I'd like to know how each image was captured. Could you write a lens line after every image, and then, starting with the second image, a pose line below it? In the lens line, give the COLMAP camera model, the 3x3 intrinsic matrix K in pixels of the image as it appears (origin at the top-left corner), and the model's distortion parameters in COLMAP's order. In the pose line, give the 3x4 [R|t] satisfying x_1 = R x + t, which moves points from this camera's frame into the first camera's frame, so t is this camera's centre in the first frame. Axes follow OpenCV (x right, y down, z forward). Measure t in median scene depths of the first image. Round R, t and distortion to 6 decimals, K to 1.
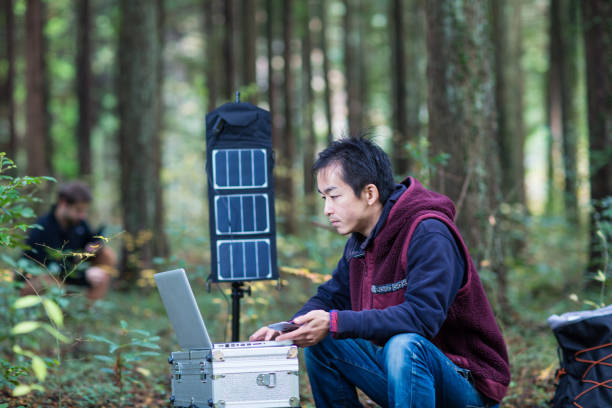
lens RADIAL K [[1453.9, 0, 306.0], [0, 1453.9, 204.0], [0, 0, 1]] dist [-0.066537, -0.570986]
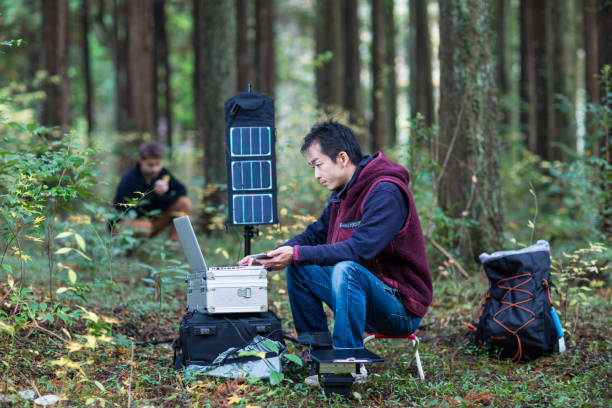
lens RADIAL K [[1449.1, 0, 306.0], [0, 1449.1, 204.0], [0, 0, 1]] dist [-0.042860, -0.625121]
pose [[0.996264, 0.008529, -0.085939, 0.121087], [-0.005409, 0.999320, 0.036463, -0.015587], [0.086191, -0.035862, 0.995633, -0.331523]]
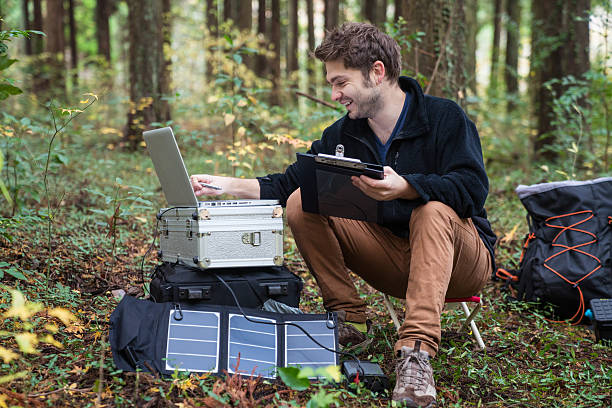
lens RADIAL K [[1167.1, 0, 306.0], [0, 1167.1, 204.0], [0, 0, 1]] dist [0.358883, 0.244503]
pose [[0.999535, 0.024967, 0.017487, -0.003107], [-0.026586, 0.994690, 0.099421, 0.011147], [-0.014912, -0.099840, 0.994892, 0.142839]]
